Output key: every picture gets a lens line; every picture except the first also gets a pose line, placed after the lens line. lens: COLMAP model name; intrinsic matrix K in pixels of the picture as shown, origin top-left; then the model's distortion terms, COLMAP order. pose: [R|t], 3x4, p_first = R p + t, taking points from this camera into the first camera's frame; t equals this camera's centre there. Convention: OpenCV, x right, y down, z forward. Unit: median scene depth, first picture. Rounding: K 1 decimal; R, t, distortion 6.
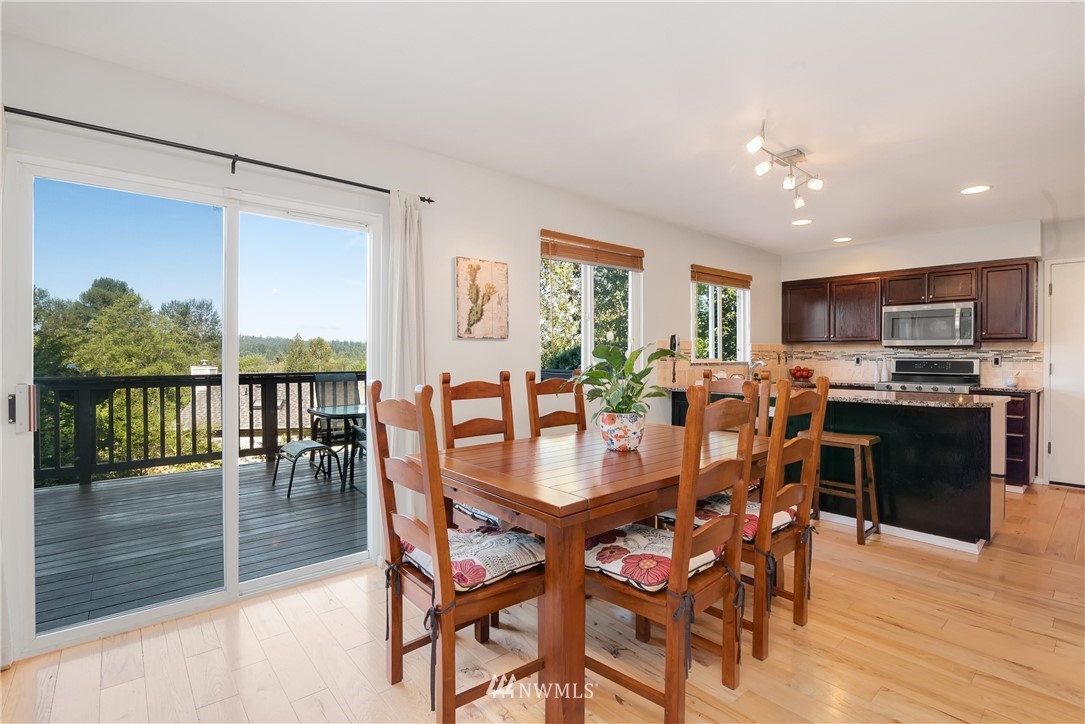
lens RADIAL K [[520.6, 0, 534.0], [0, 520.6, 362.8], [0, 0, 1]] dist [-0.015481, 0.000244]
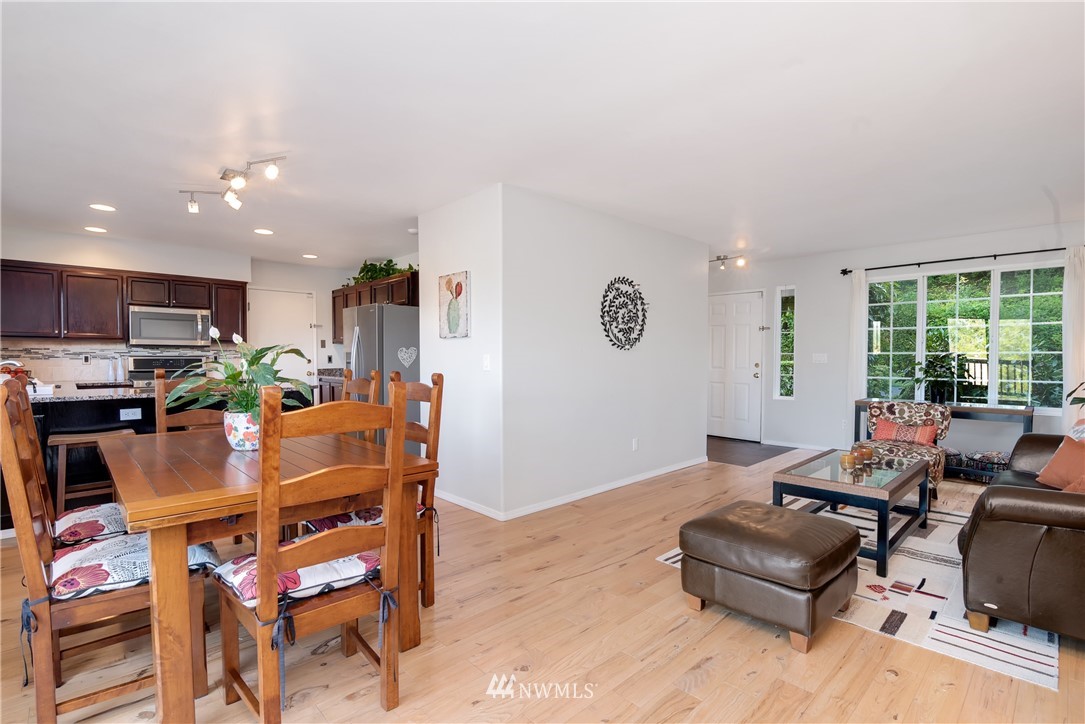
lens RADIAL K [[520.6, 0, 539.3], [0, 520.6, 367.5], [0, 0, 1]] dist [-0.015481, 0.000244]
pose [[-0.026751, -0.022659, 0.999385, -0.375065], [0.011420, 0.999671, 0.022971, -0.001322], [-0.999577, 0.012027, -0.026483, 0.237724]]
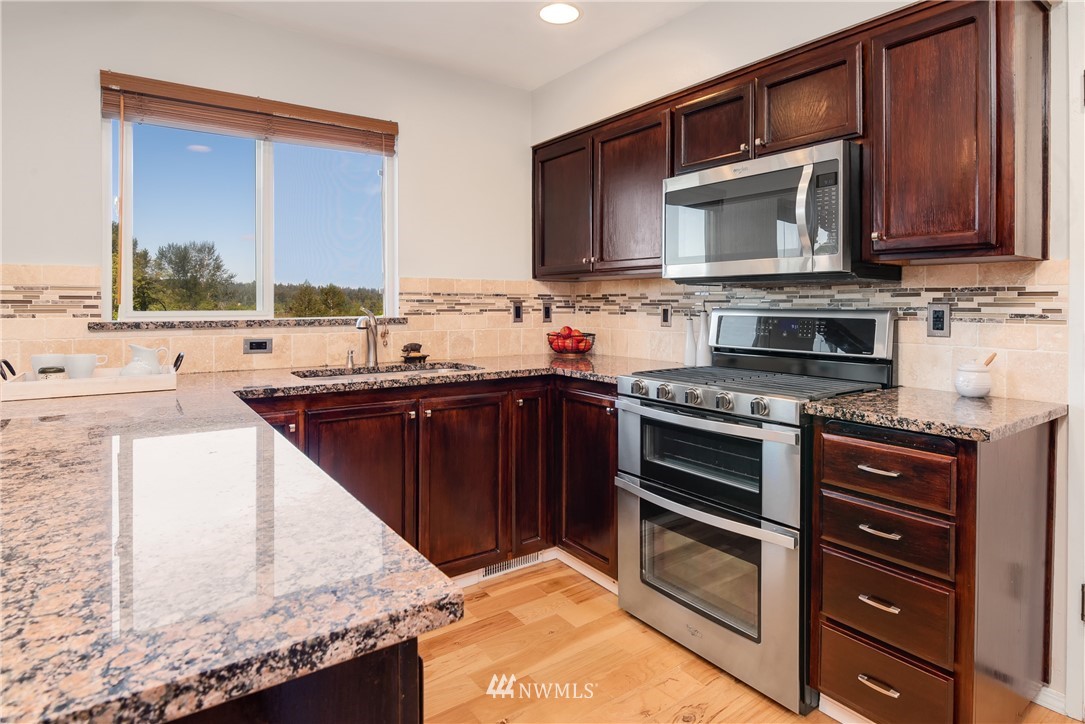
lens RADIAL K [[594.3, 0, 536.7], [0, 594.3, 308.6], [0, 0, 1]] dist [-0.018259, -0.000989]
pose [[0.995606, 0.001192, -0.093630, 0.651402], [-0.001917, 0.999969, -0.007645, -0.006627], [0.093618, 0.007791, 0.995578, 0.568670]]
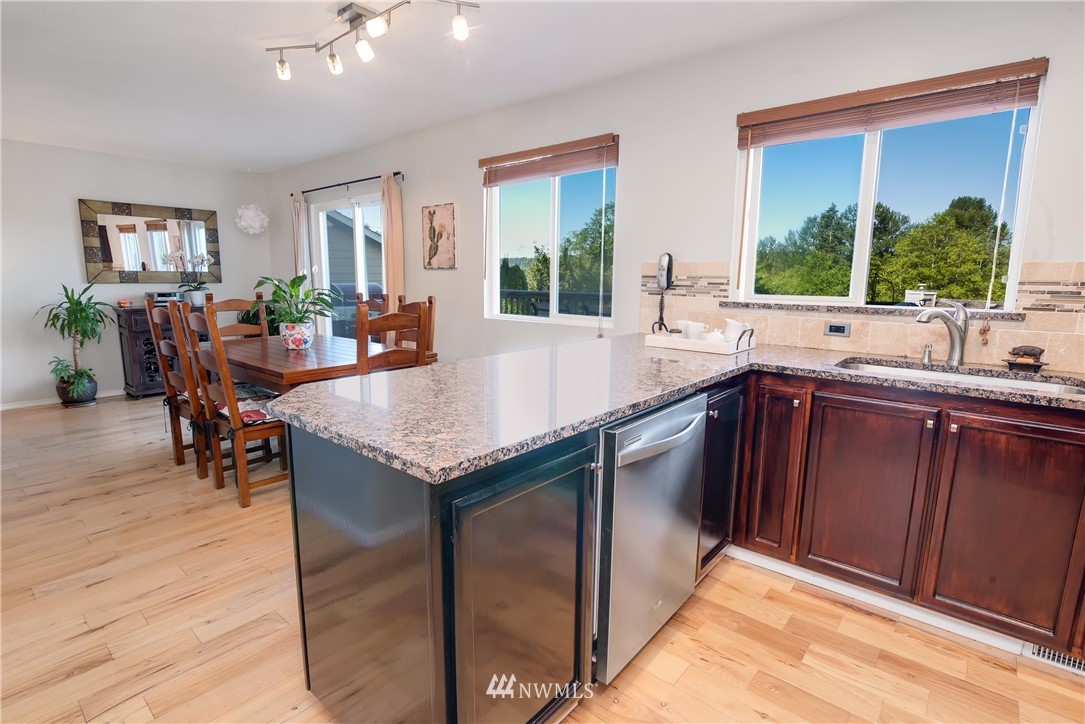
lens RADIAL K [[520.6, 0, 532.2], [0, 520.6, 364.4], [0, 0, 1]] dist [-0.015481, 0.000244]
pose [[0.141489, 0.170189, -0.975201, 0.807964], [-0.018550, 0.985394, 0.169277, -0.022896], [0.989766, -0.005861, 0.142579, 0.689356]]
